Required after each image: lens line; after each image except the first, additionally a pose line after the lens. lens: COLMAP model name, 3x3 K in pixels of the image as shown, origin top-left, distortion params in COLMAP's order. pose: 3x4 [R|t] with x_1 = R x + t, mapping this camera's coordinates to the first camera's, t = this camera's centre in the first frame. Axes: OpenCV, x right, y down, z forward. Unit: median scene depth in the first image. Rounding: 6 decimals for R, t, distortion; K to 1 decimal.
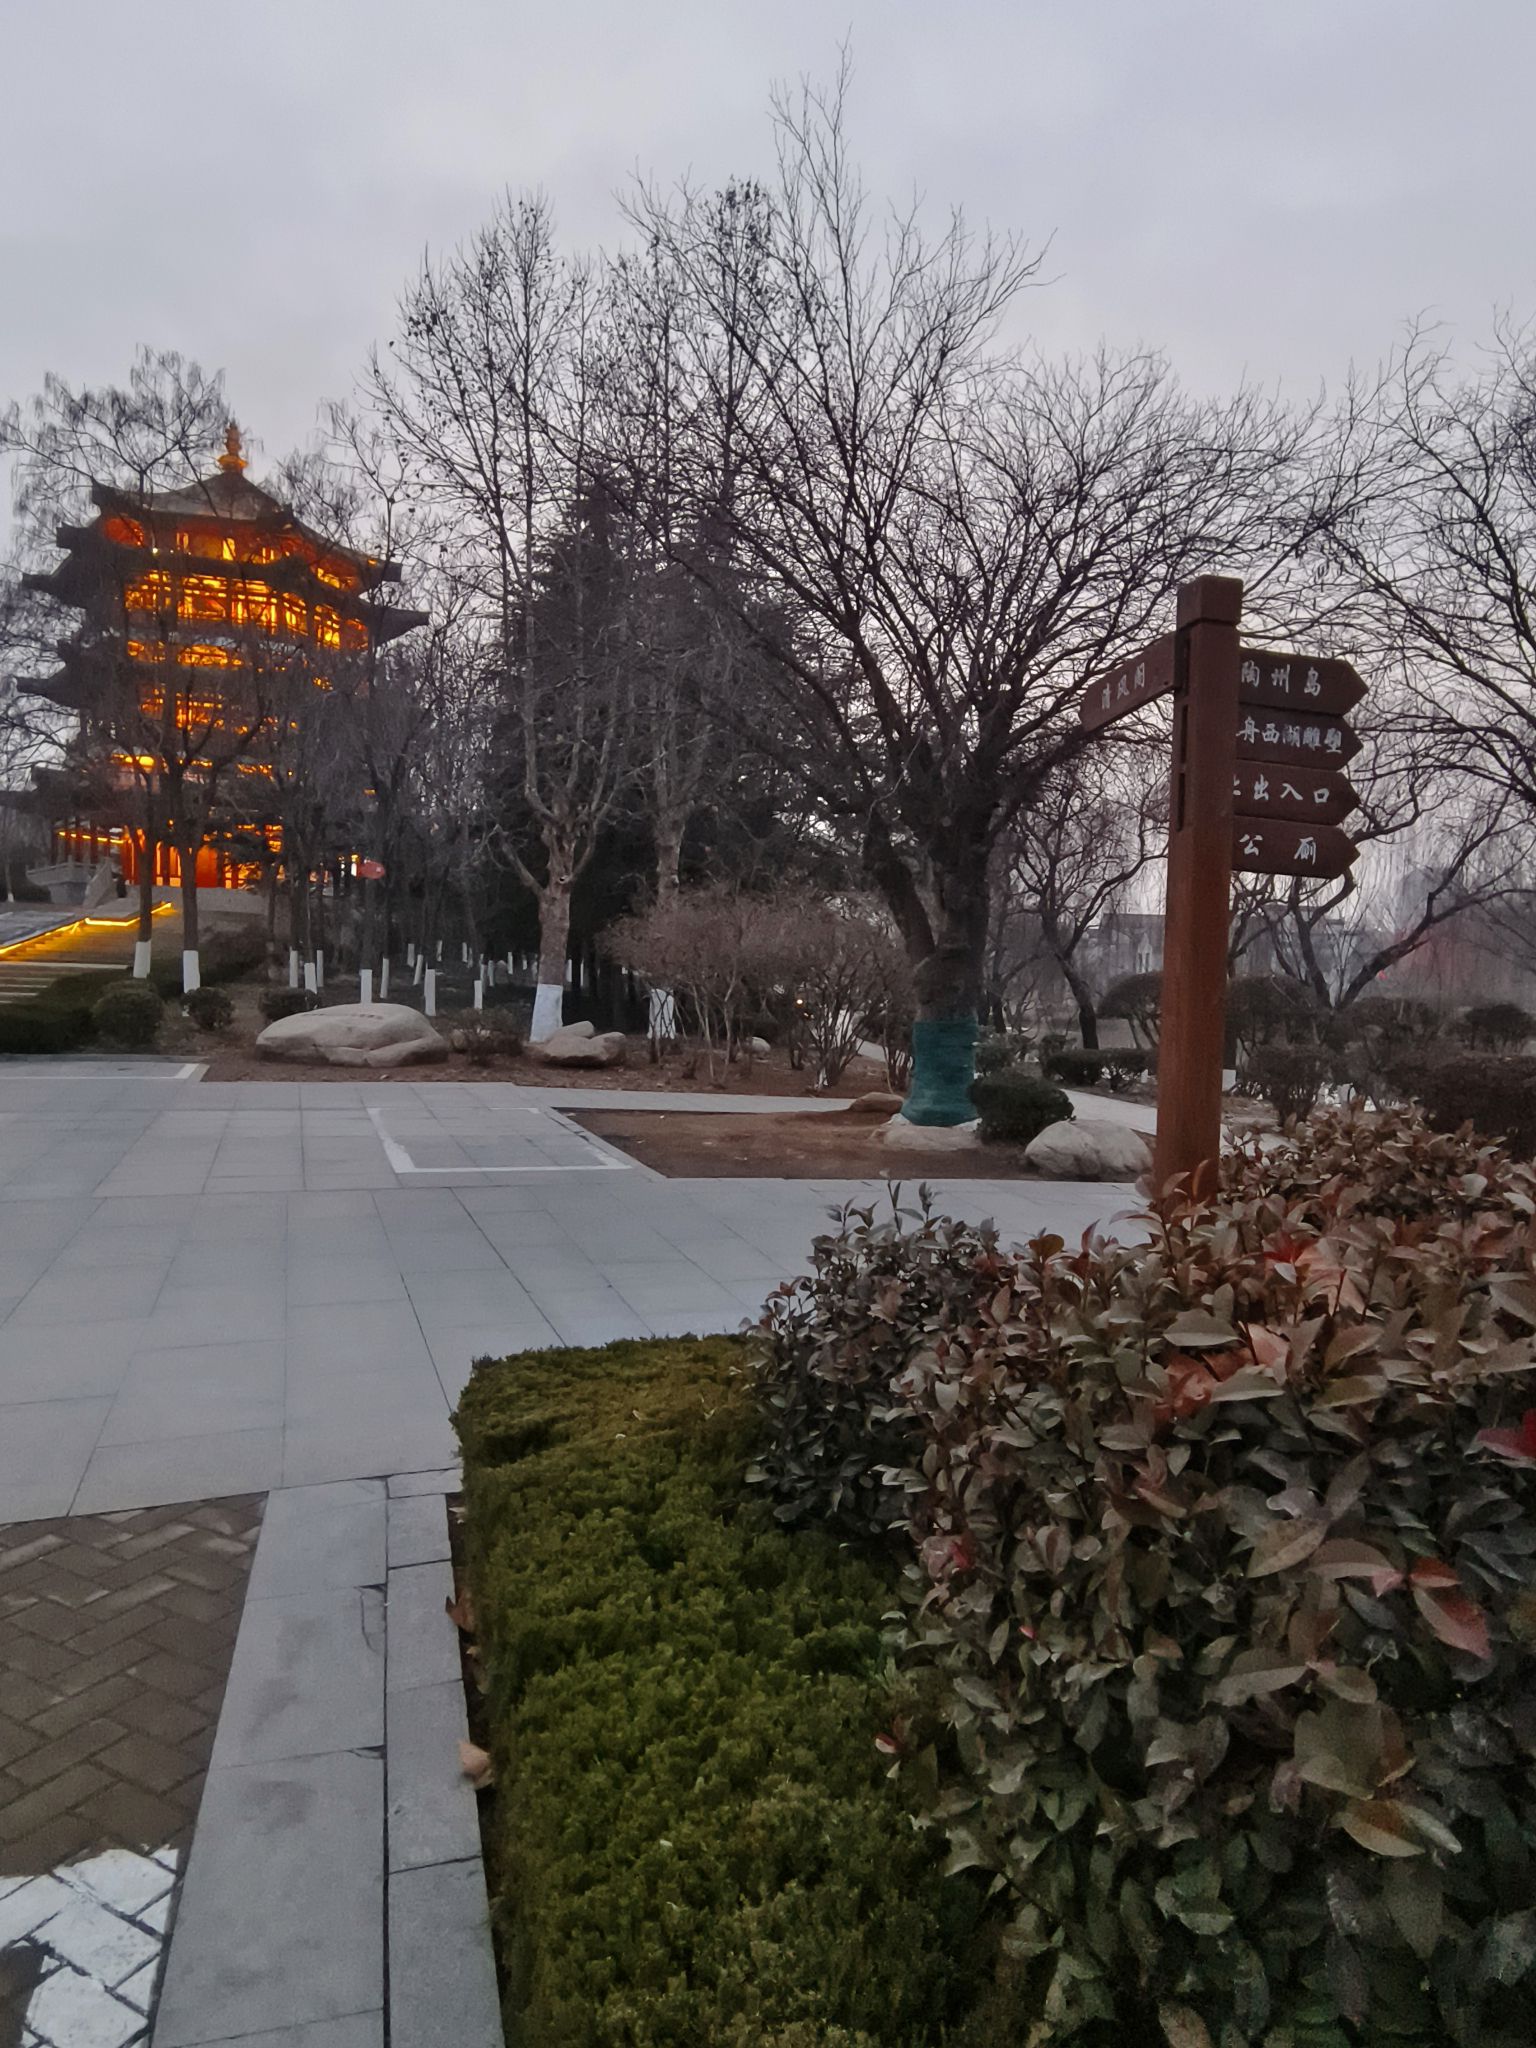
lens RADIAL K [[1305.2, 0, 768.5], [0, 1305.2, 1025.5], [0, 0, 1]] dist [0.000561, 0.000118]
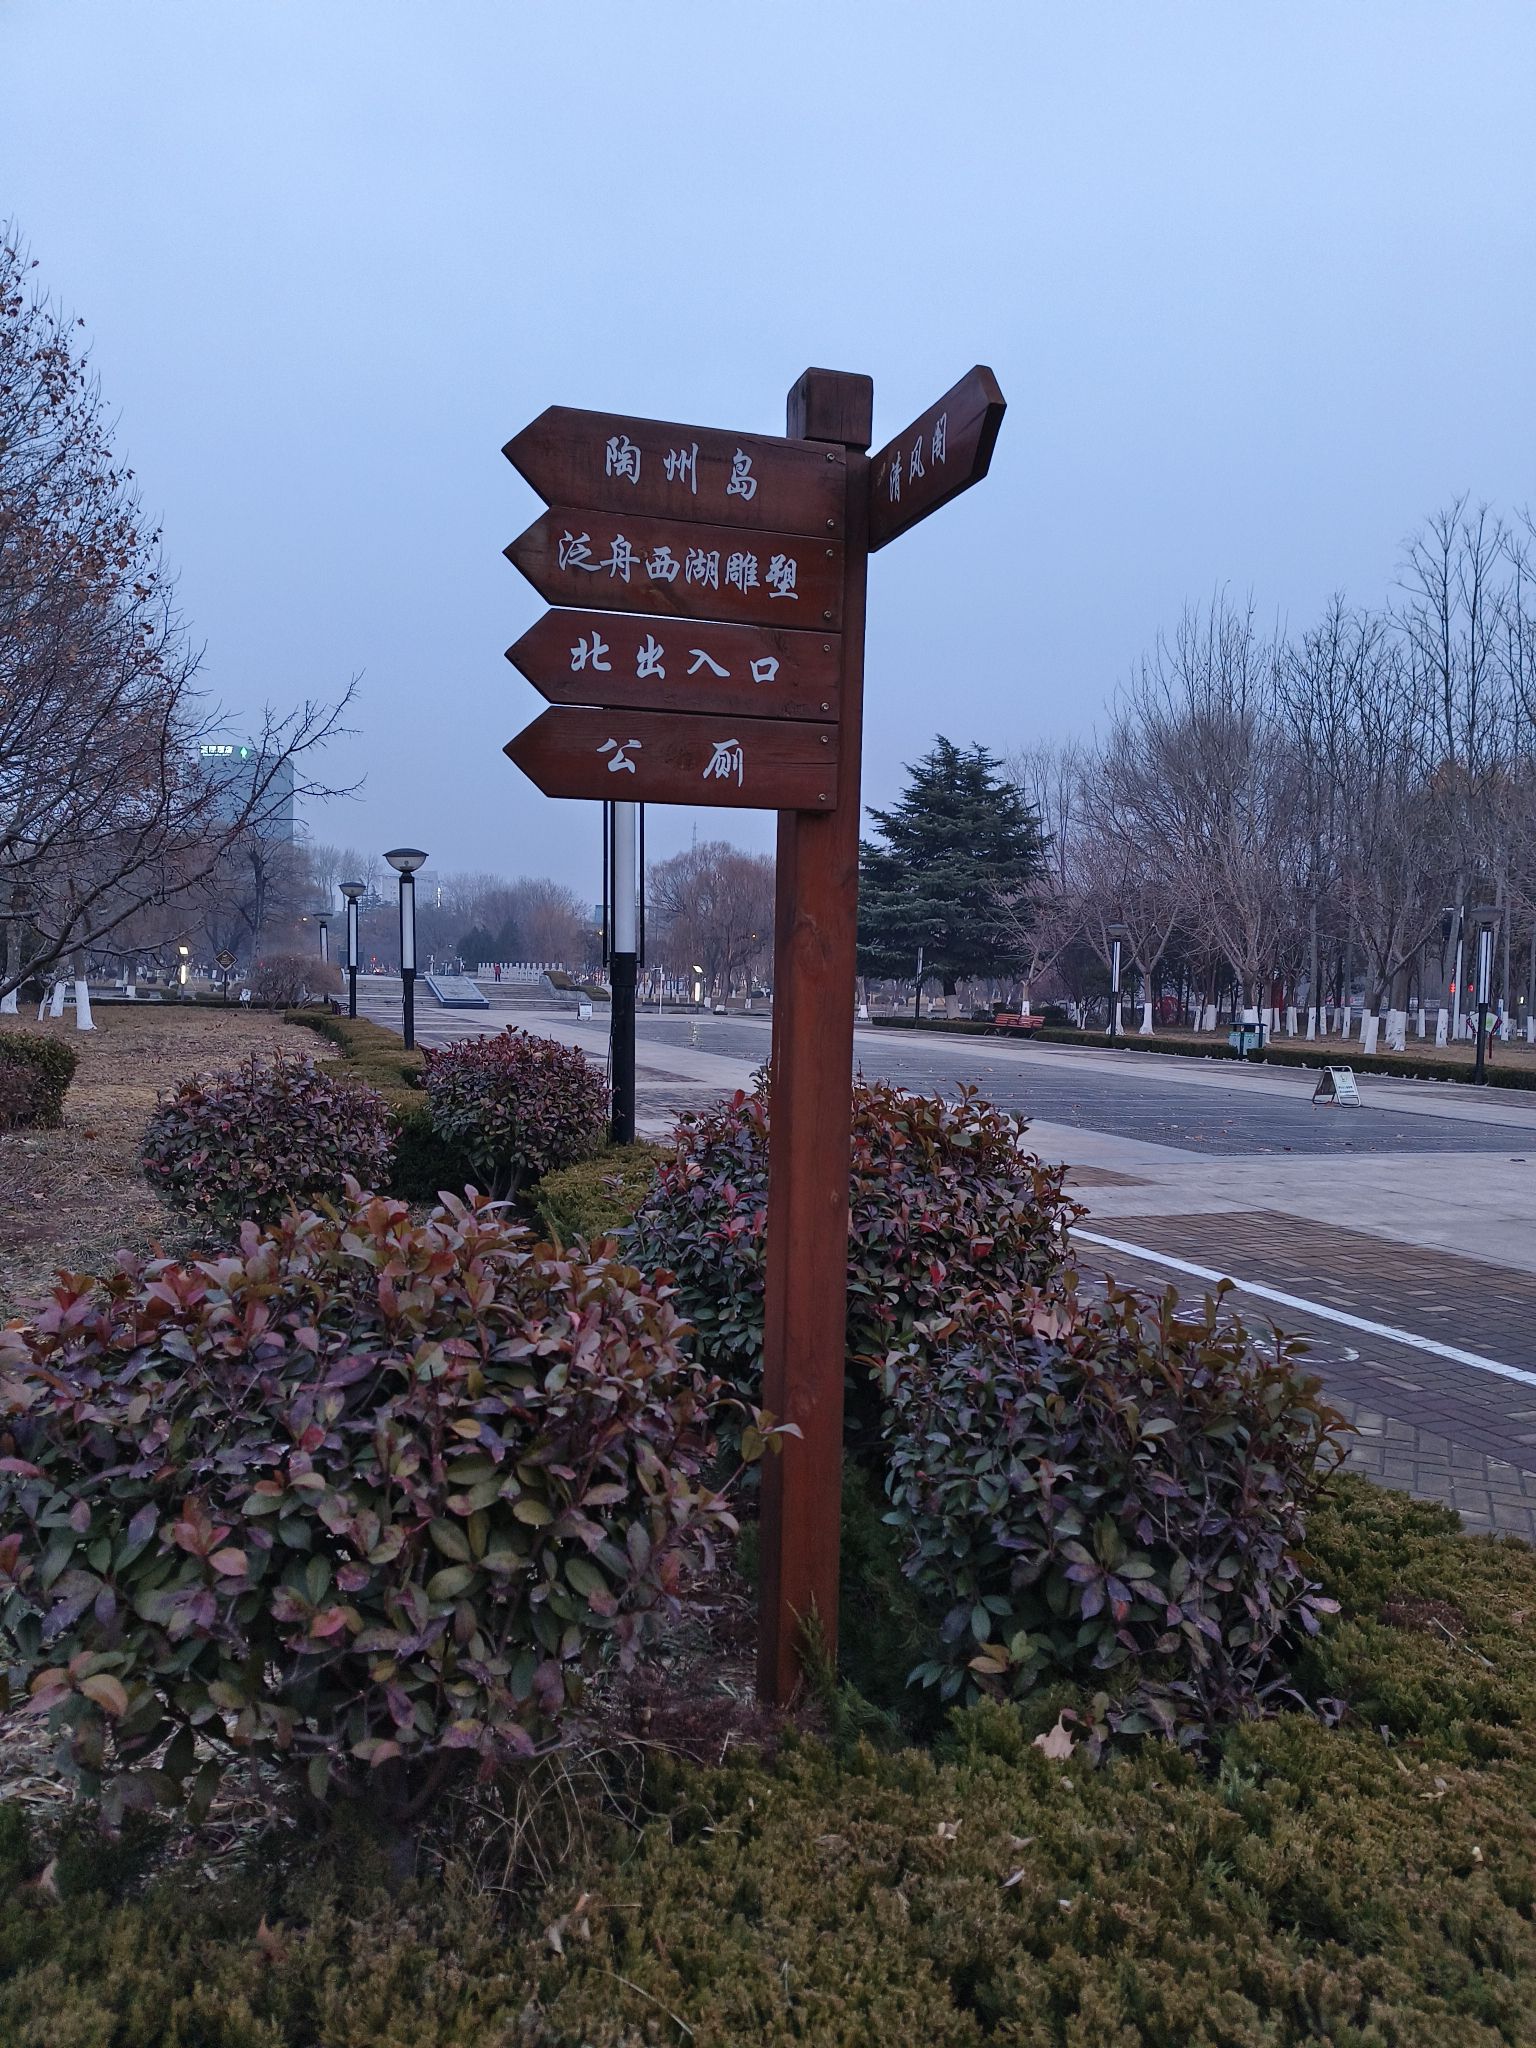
lens RADIAL K [[1384.6, 0, 767.4], [0, 1384.6, 1025.5], [0, 0, 1]] dist [-0.001203, -0.000119]
pose [[0.999930, 0.005526, 0.010505, 0.425553], [-0.006938, 0.990184, 0.139601, -0.103394], [-0.009630, -0.139664, 0.990152, 0.343543]]
